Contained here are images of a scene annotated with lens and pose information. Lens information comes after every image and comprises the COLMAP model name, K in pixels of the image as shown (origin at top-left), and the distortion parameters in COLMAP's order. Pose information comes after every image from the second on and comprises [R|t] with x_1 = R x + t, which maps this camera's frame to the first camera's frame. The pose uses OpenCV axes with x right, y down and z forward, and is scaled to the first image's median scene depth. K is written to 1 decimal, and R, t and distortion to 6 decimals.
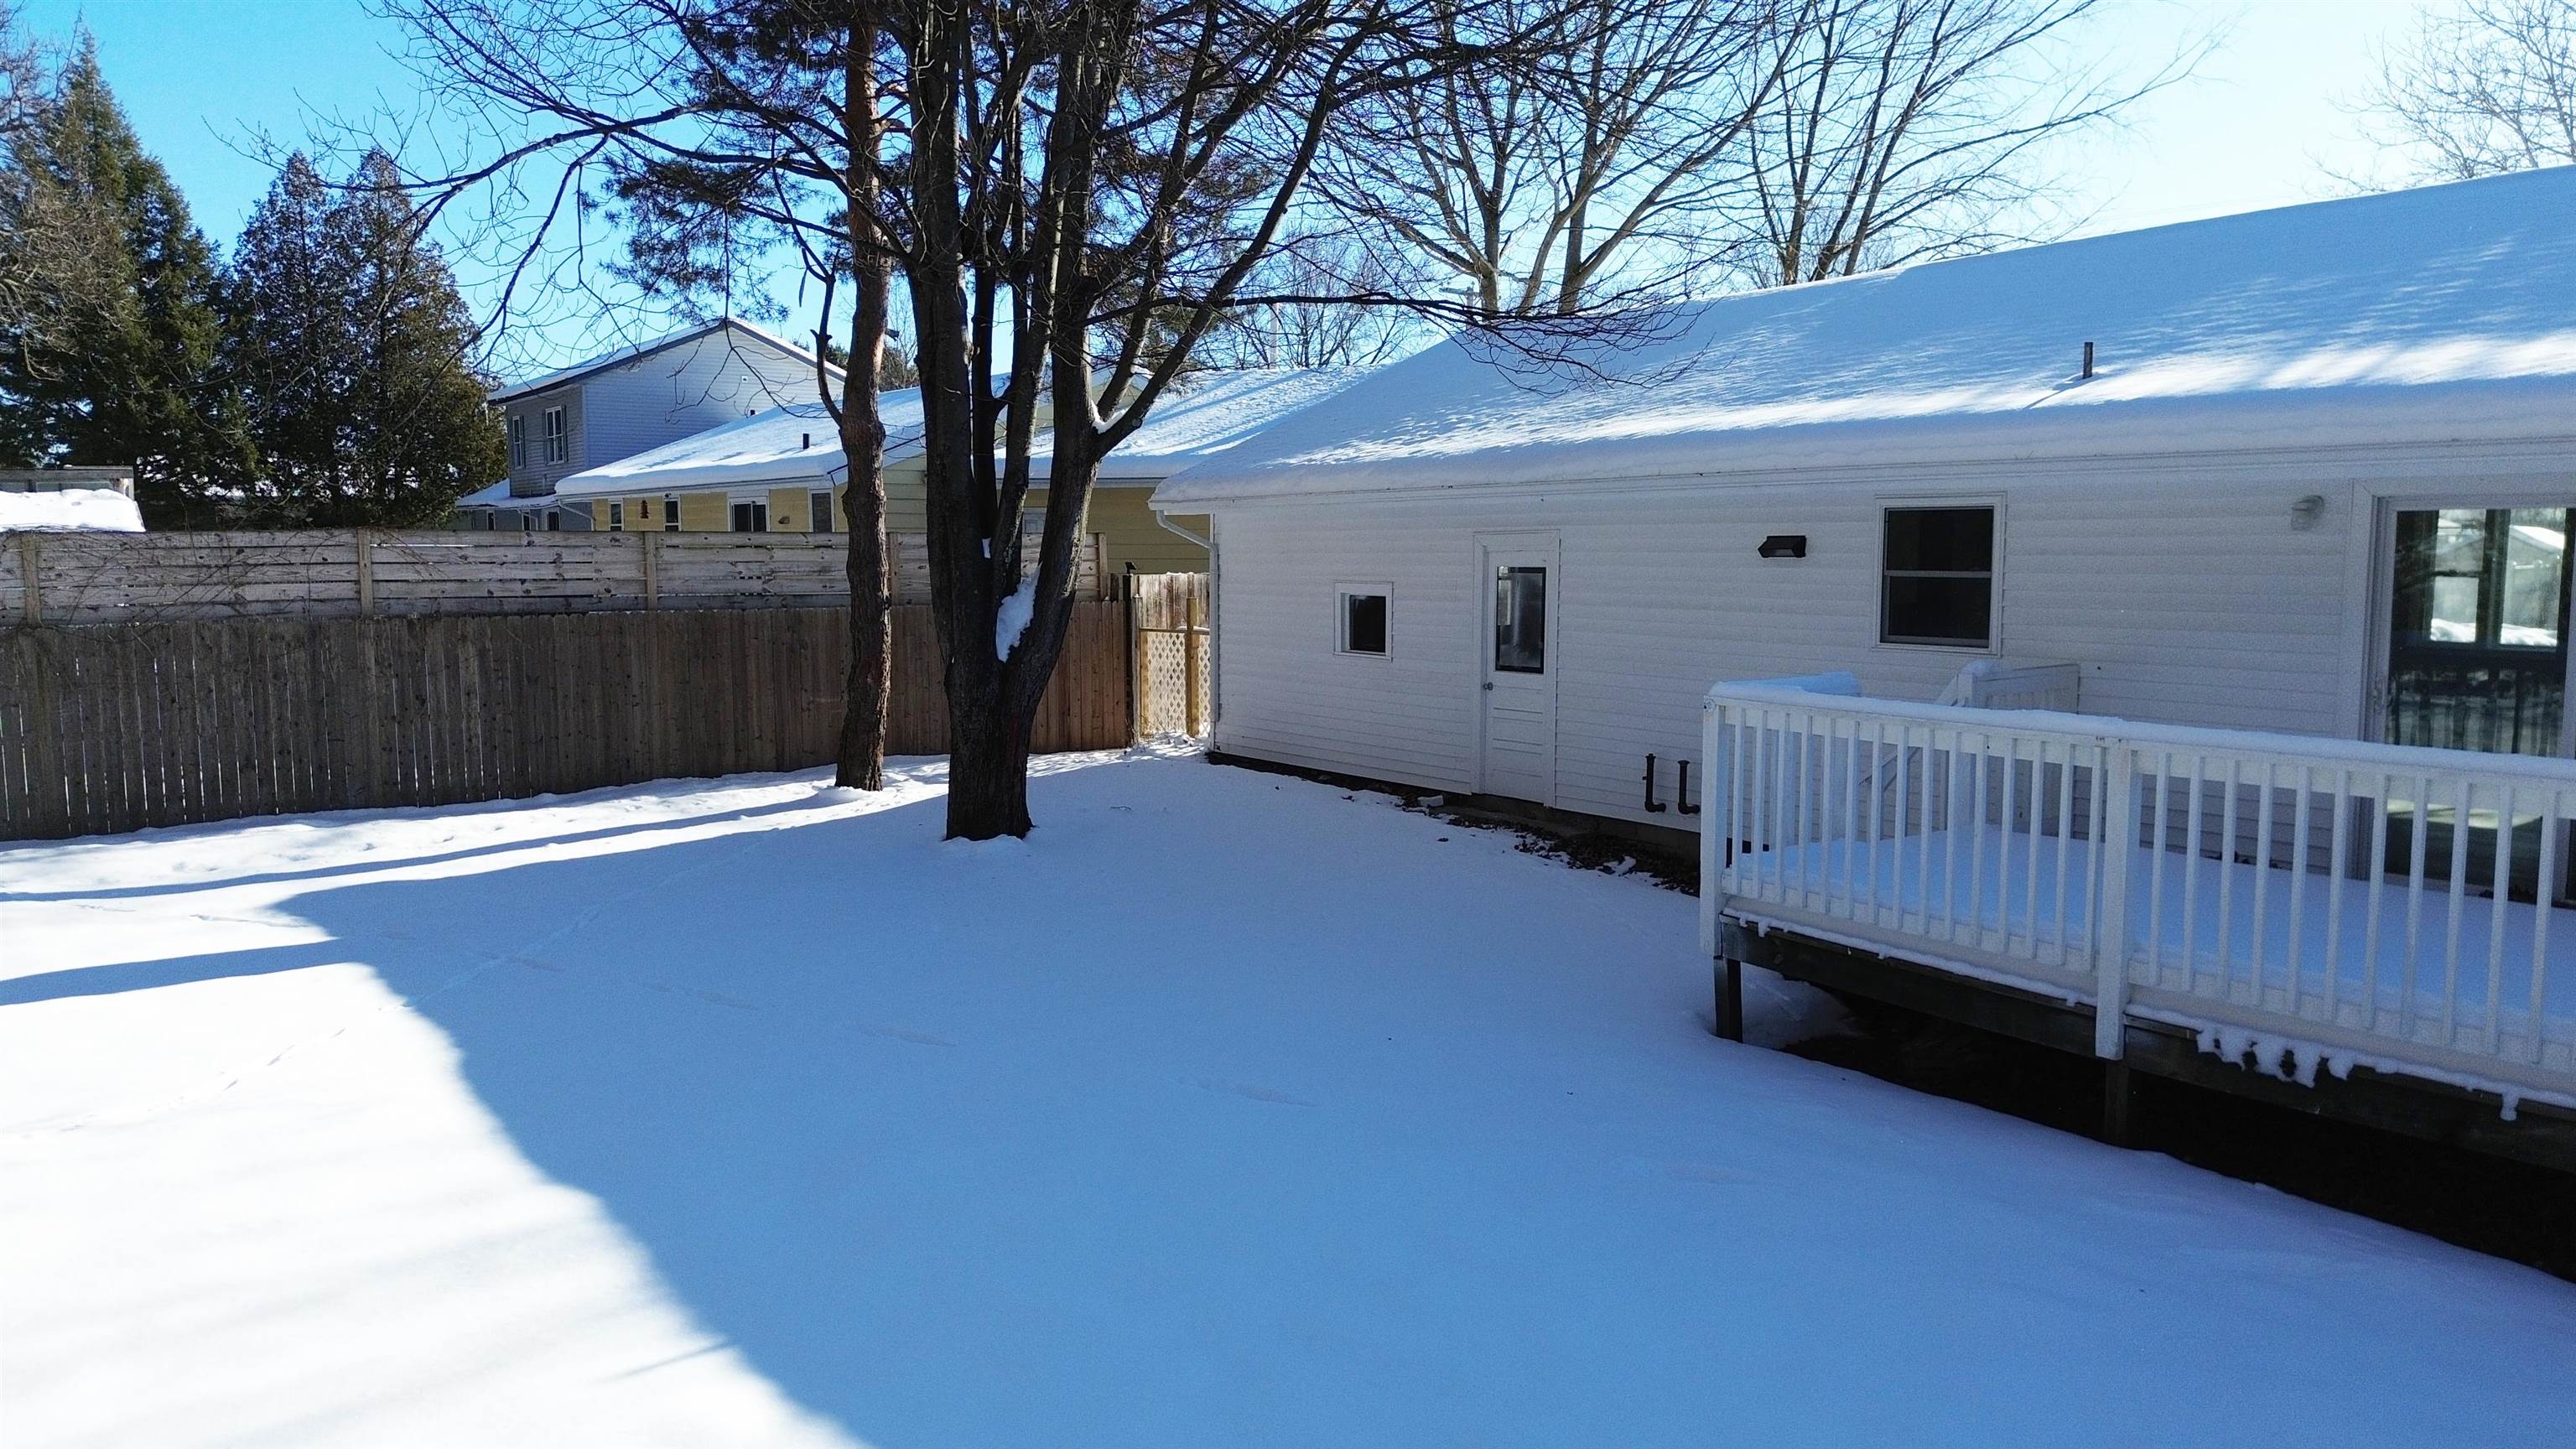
lens RADIAL K [[1718.1, 0, 1288.0], [0, 1718.1, 724.5], [0, 0, 1]] dist [0.022401, -0.002003]
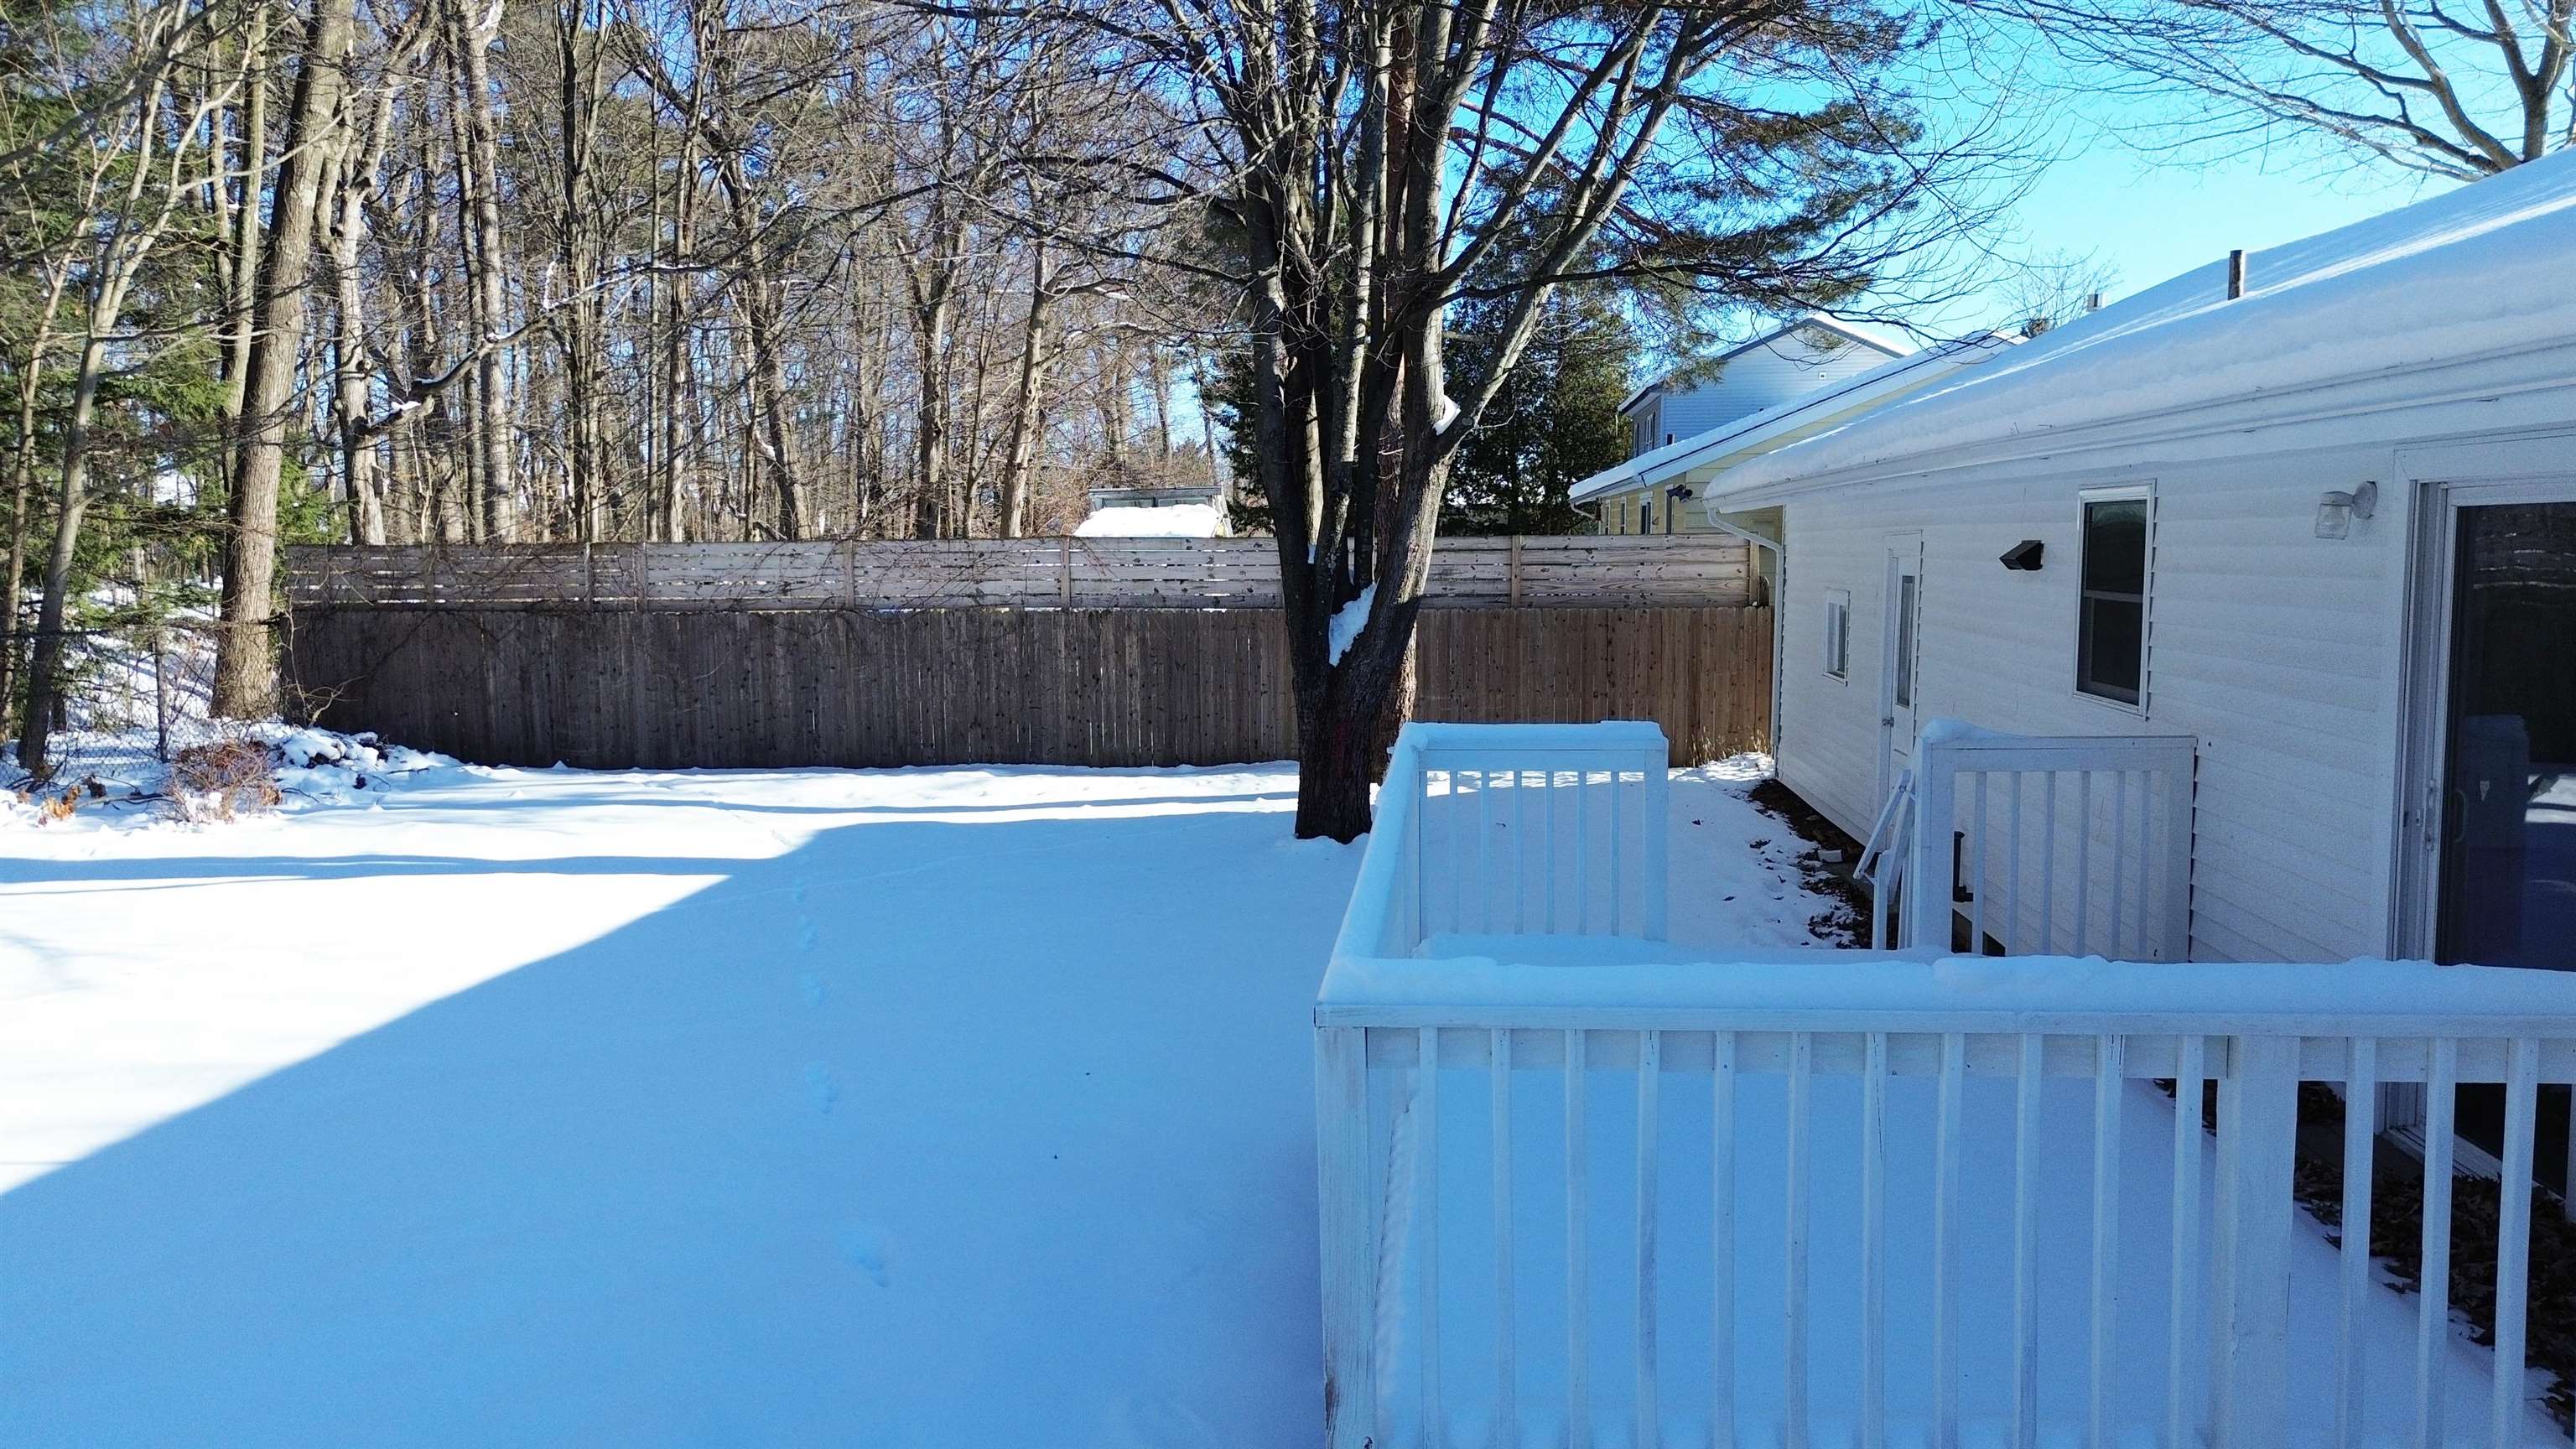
lens RADIAL K [[1718.1, 0, 1288.0], [0, 1718.1, 724.5], [0, 0, 1]] dist [0.022401, -0.002003]
pose [[0.779454, 0.064142, -0.623167, 0.360936], [-0.062977, 0.997728, 0.023923, -0.020012], [0.623286, 0.020598, 0.781723, 0.155261]]
